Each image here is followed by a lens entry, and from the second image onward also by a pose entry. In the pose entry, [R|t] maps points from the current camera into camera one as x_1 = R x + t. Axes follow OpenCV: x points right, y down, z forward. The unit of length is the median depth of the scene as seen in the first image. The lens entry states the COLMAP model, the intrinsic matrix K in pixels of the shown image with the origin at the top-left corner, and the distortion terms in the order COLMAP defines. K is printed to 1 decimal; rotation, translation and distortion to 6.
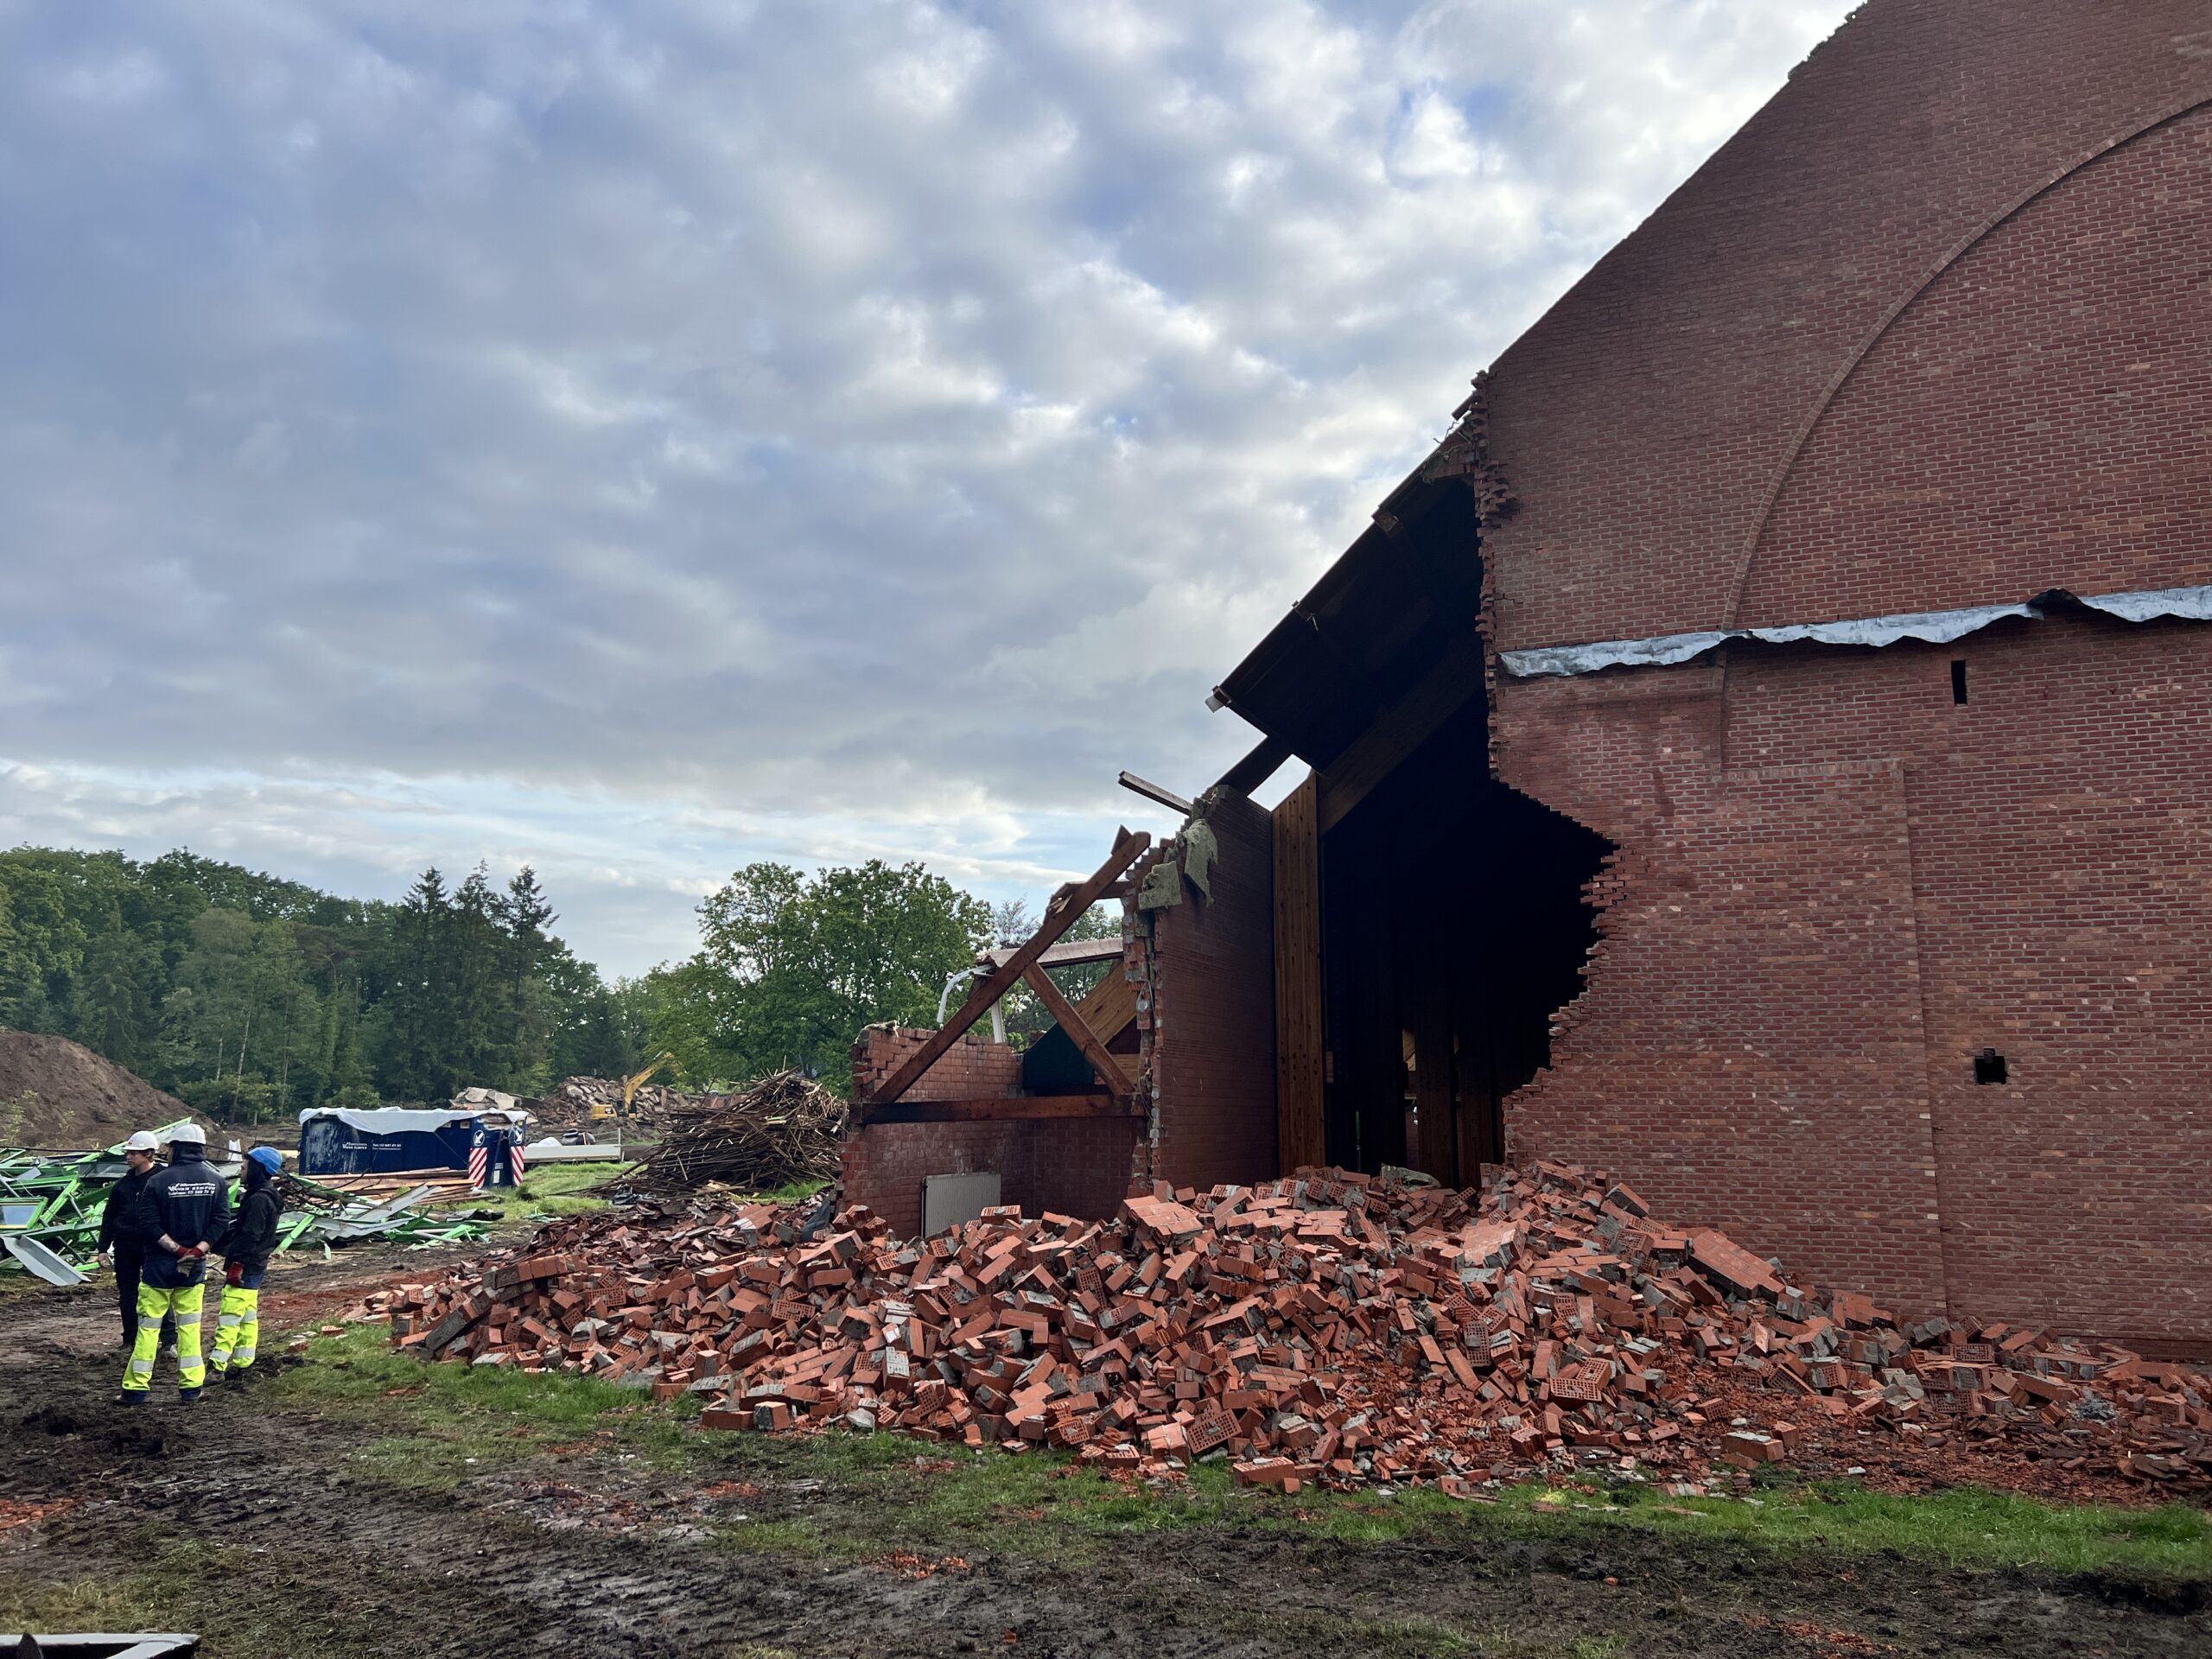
lens RADIAL K [[1658.6, 0, 1096.1], [0, 1658.6, 831.8], [0, 0, 1]] dist [0.066025, -0.076472]
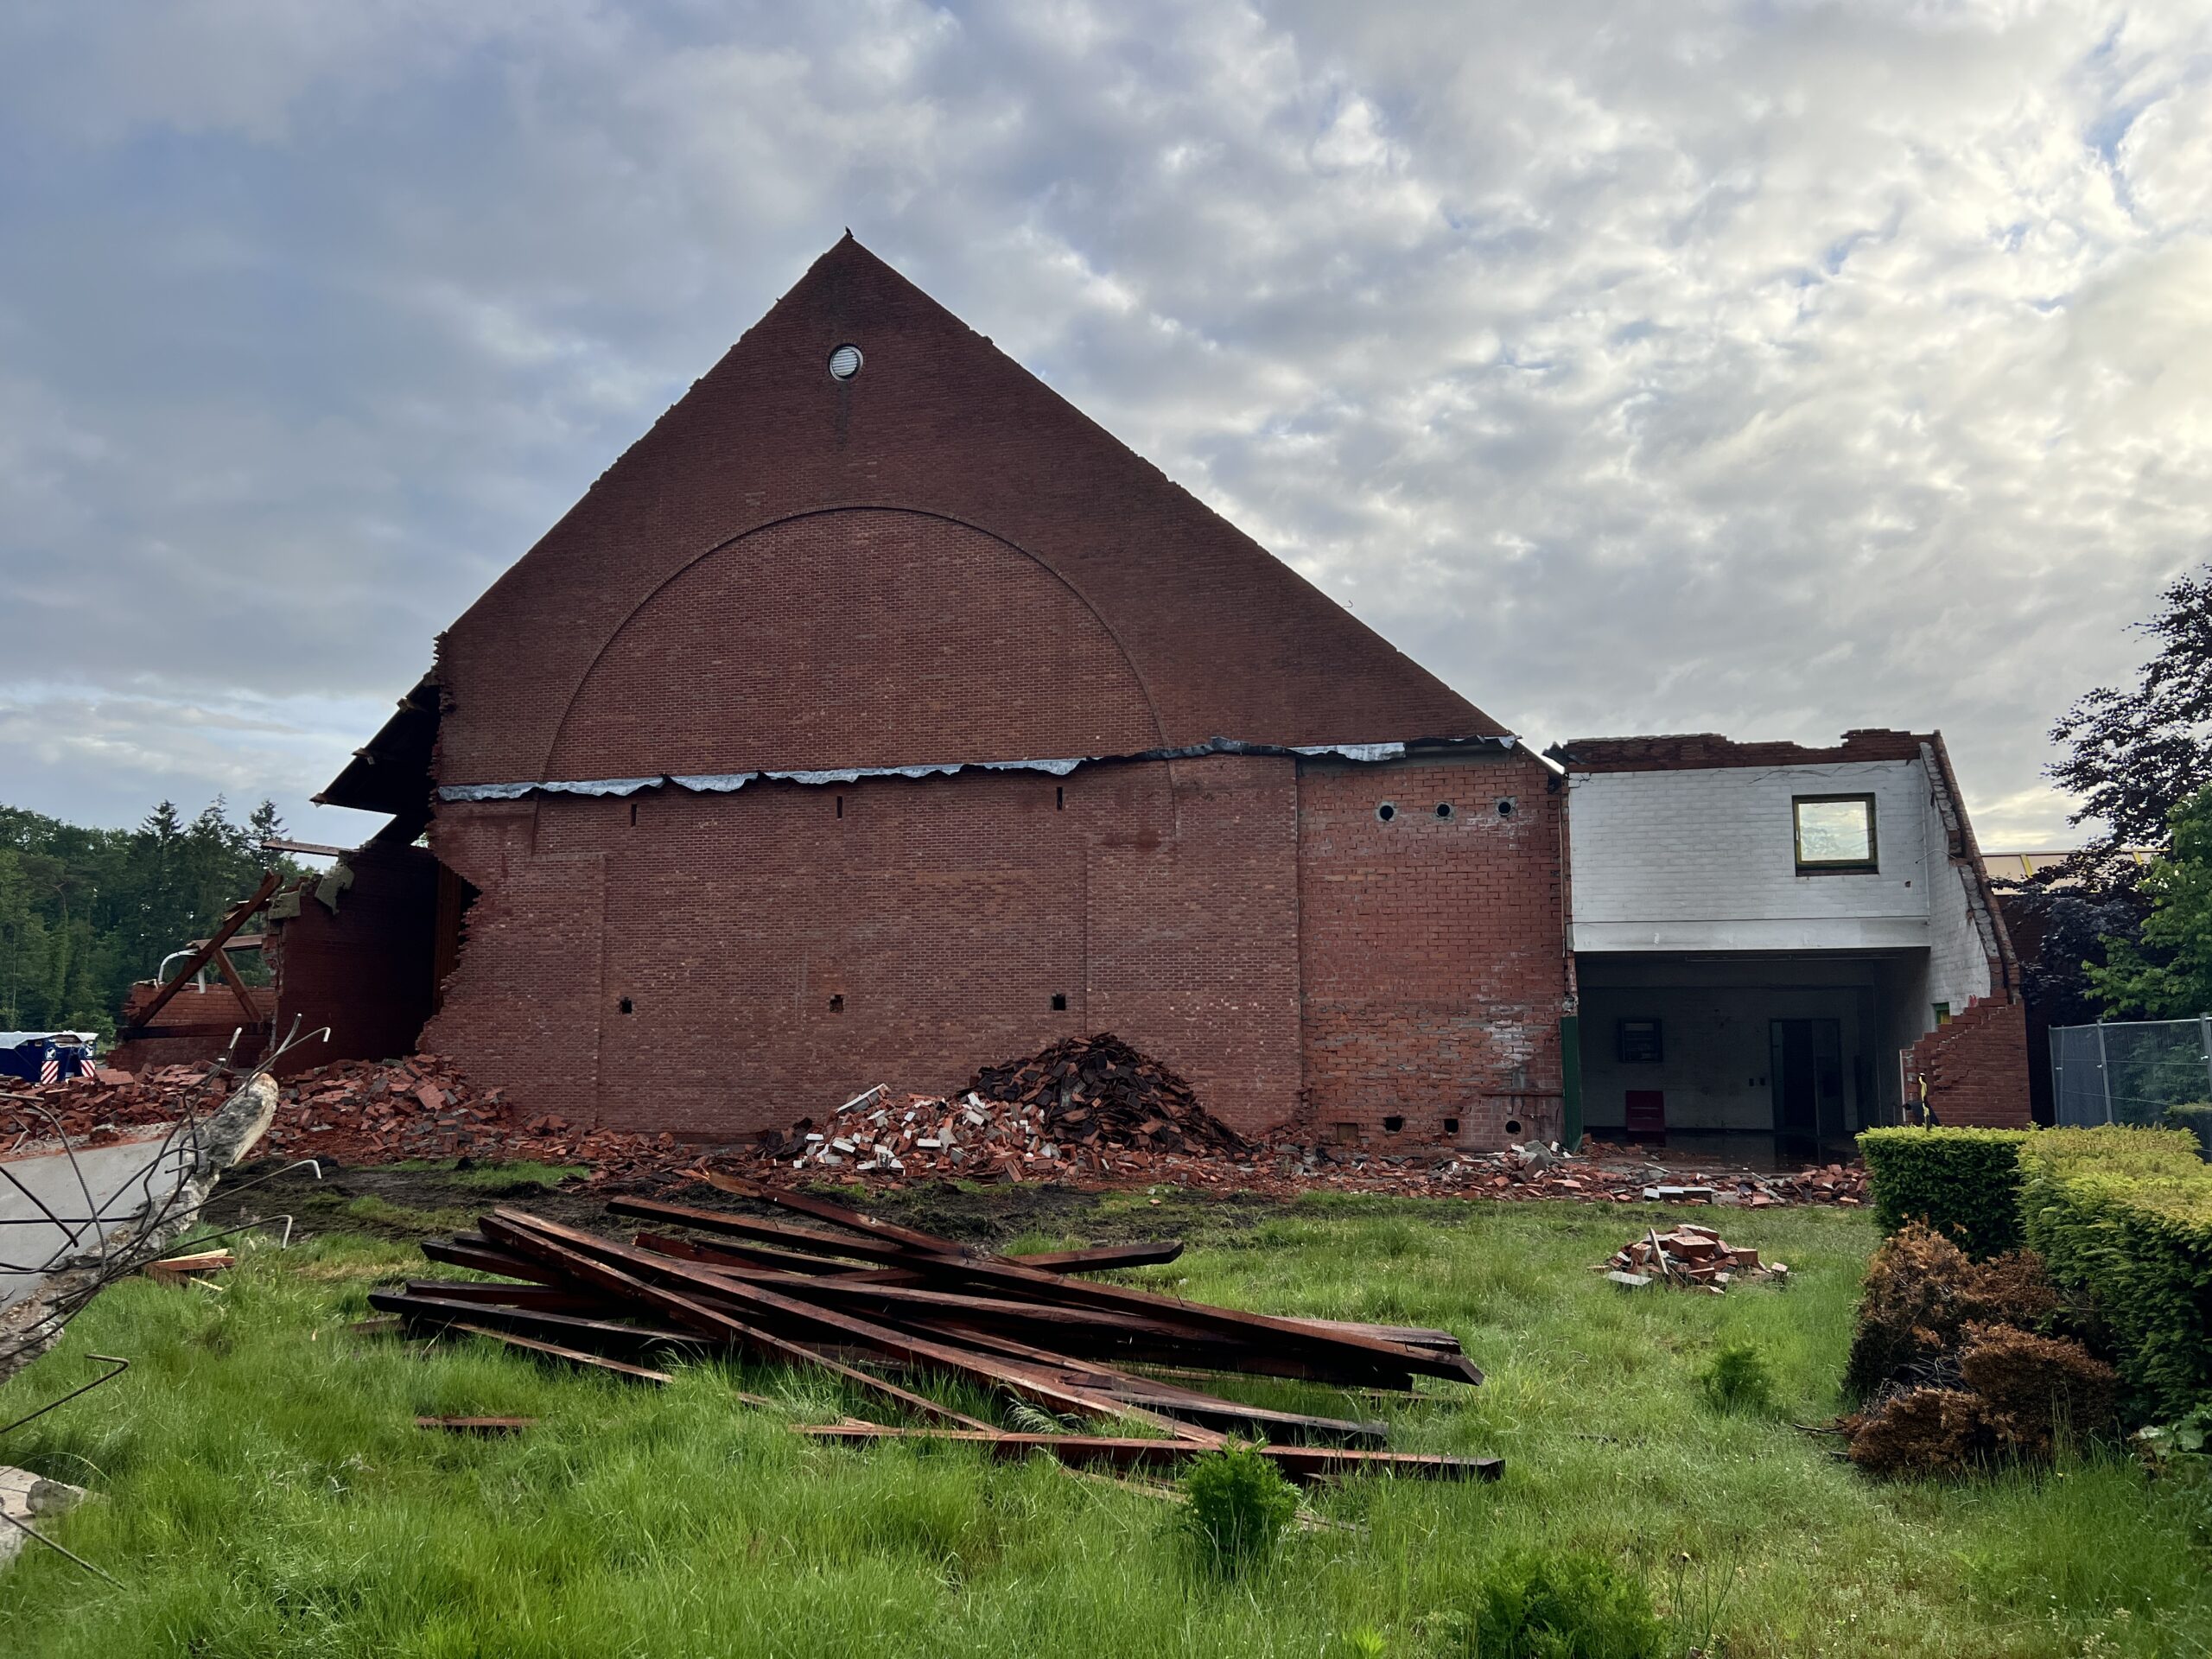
lens RADIAL K [[1658.6, 0, 1116.2], [0, 1658.6, 853.0], [0, 0, 1]] dist [0.066025, -0.076472]
pose [[0.994396, 0.009057, 0.105331, 0.835717], [-0.015154, 0.998246, 0.057224, -0.158799], [-0.104628, -0.058499, 0.992789, -0.993120]]
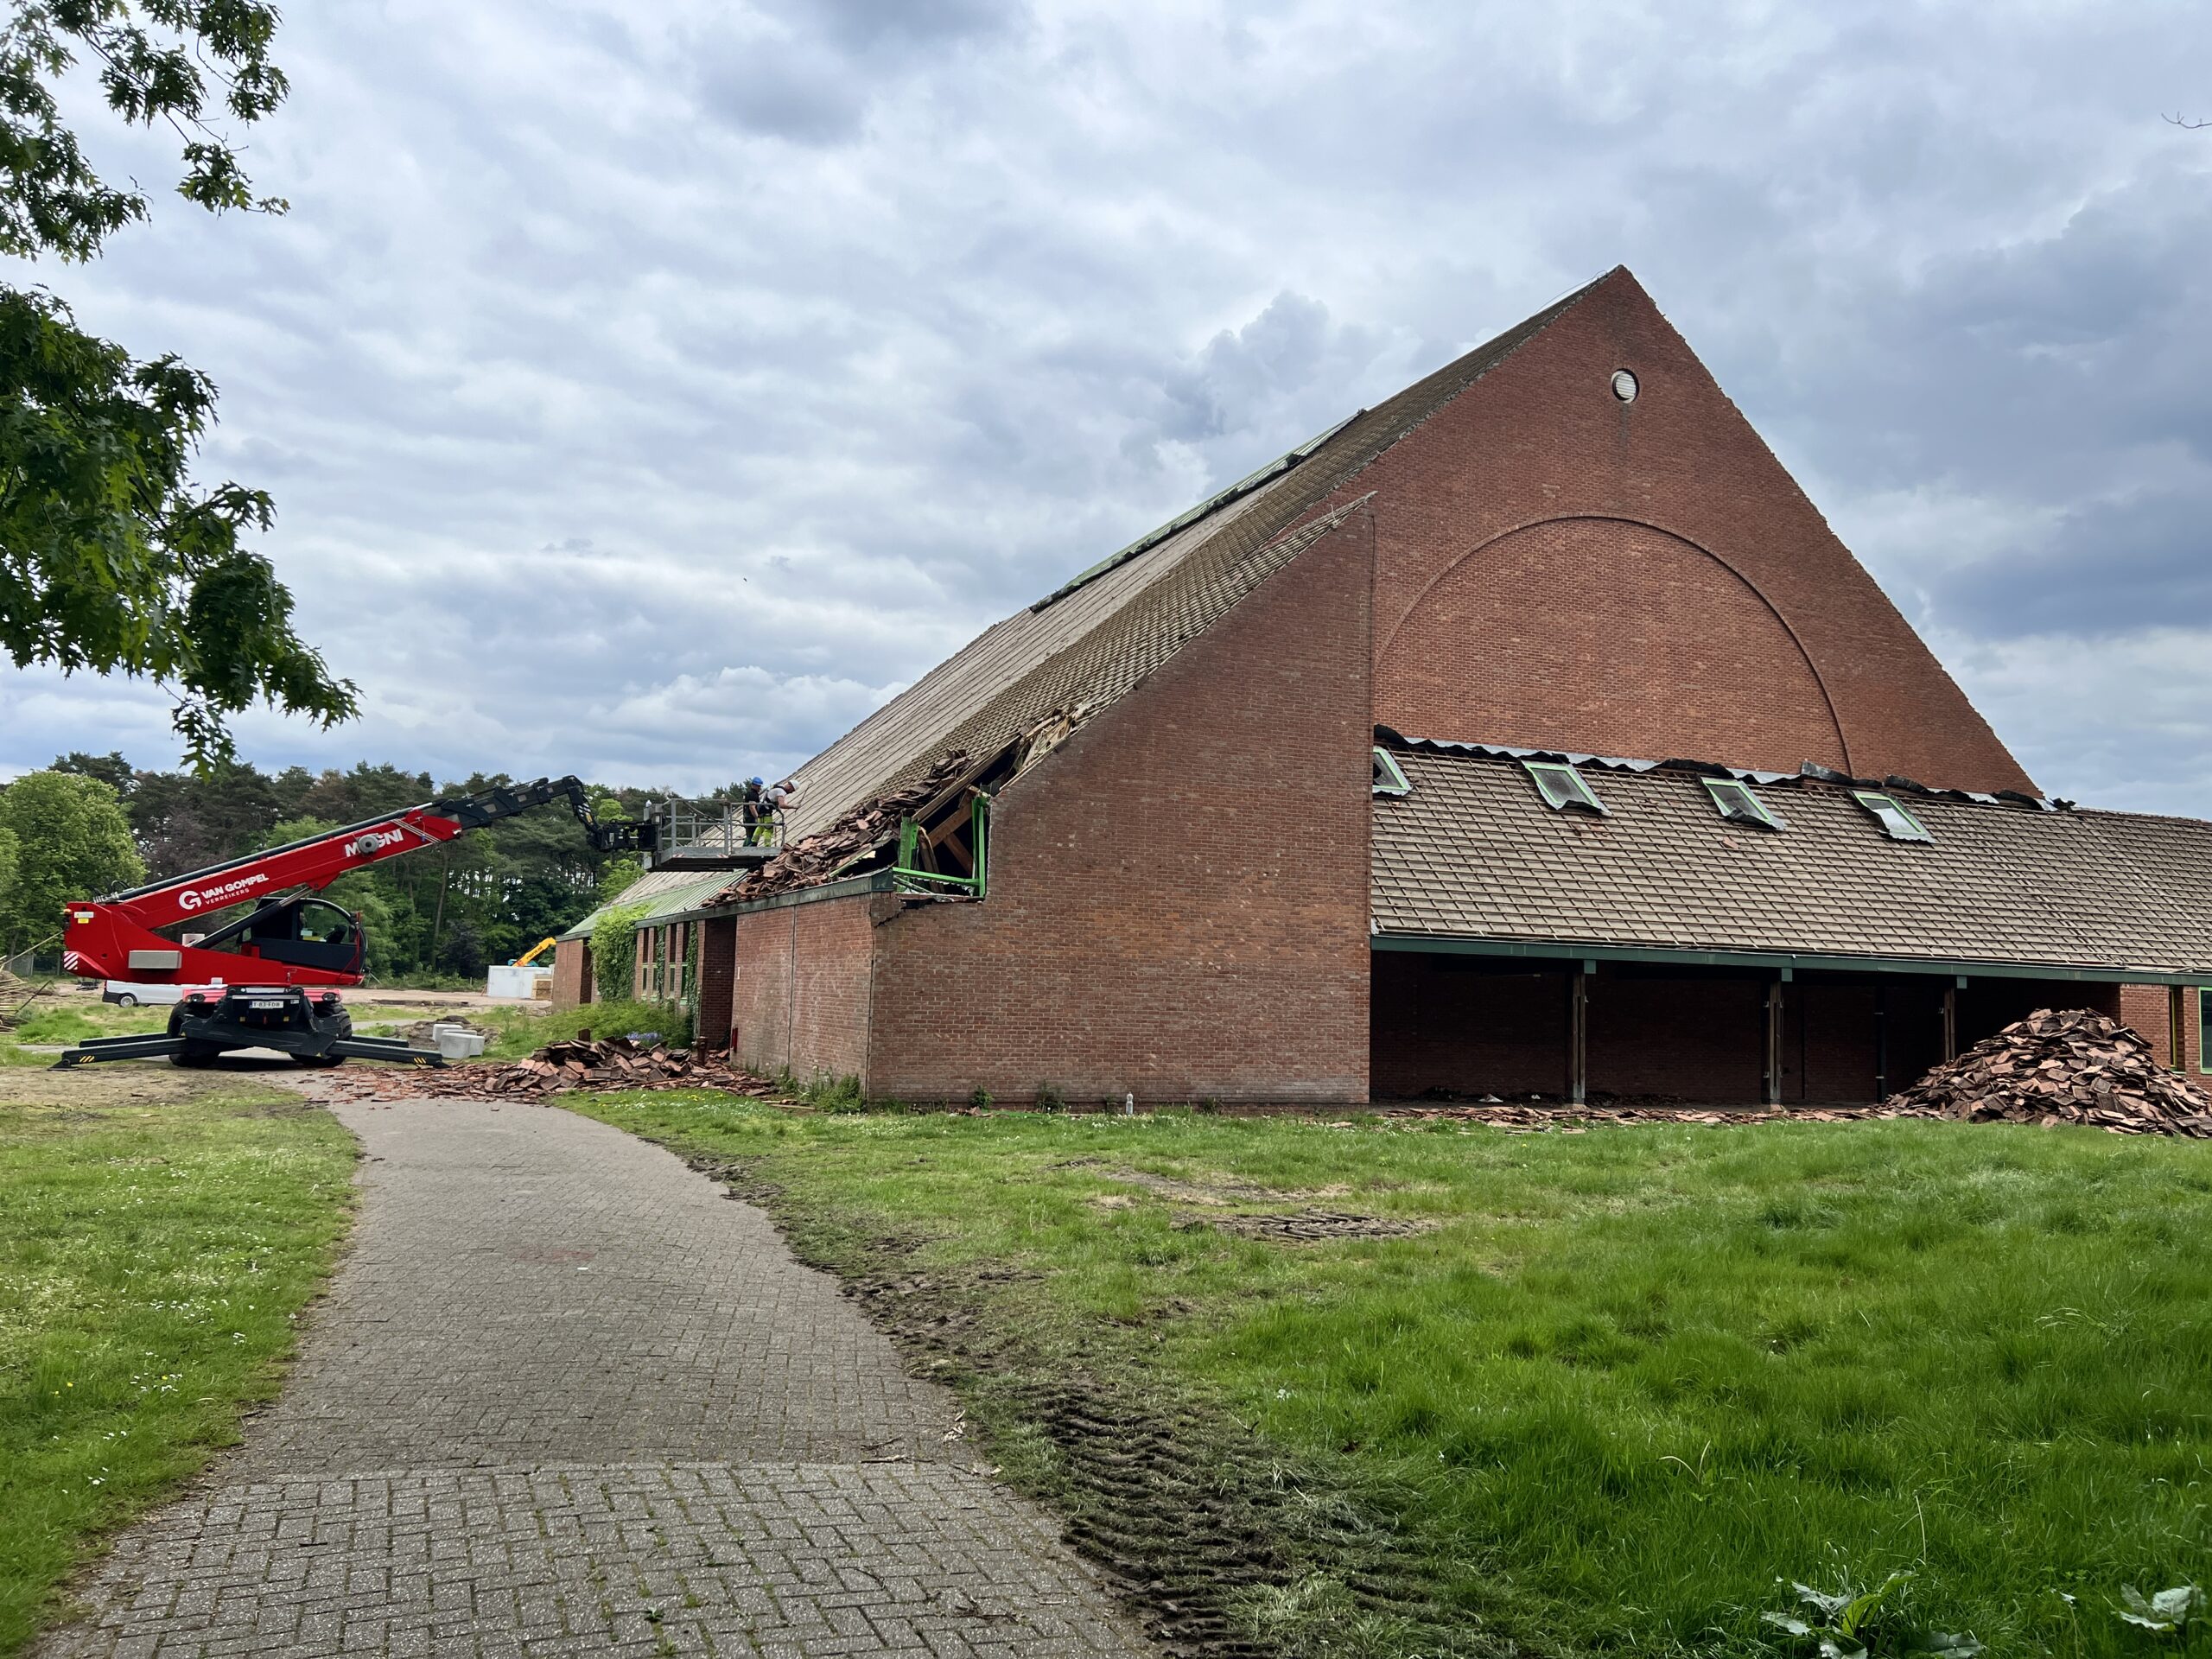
lens RADIAL K [[1658.6, 0, 1066.0], [0, 1658.6, 849.2], [0, 0, 1]] dist [0.066025, -0.076472]
pose [[0.720572, 0.078281, 0.688947, -1.145258], [-0.143586, 0.988915, 0.037812, -0.012374], [-0.678351, -0.126169, 0.723824, -0.161487]]
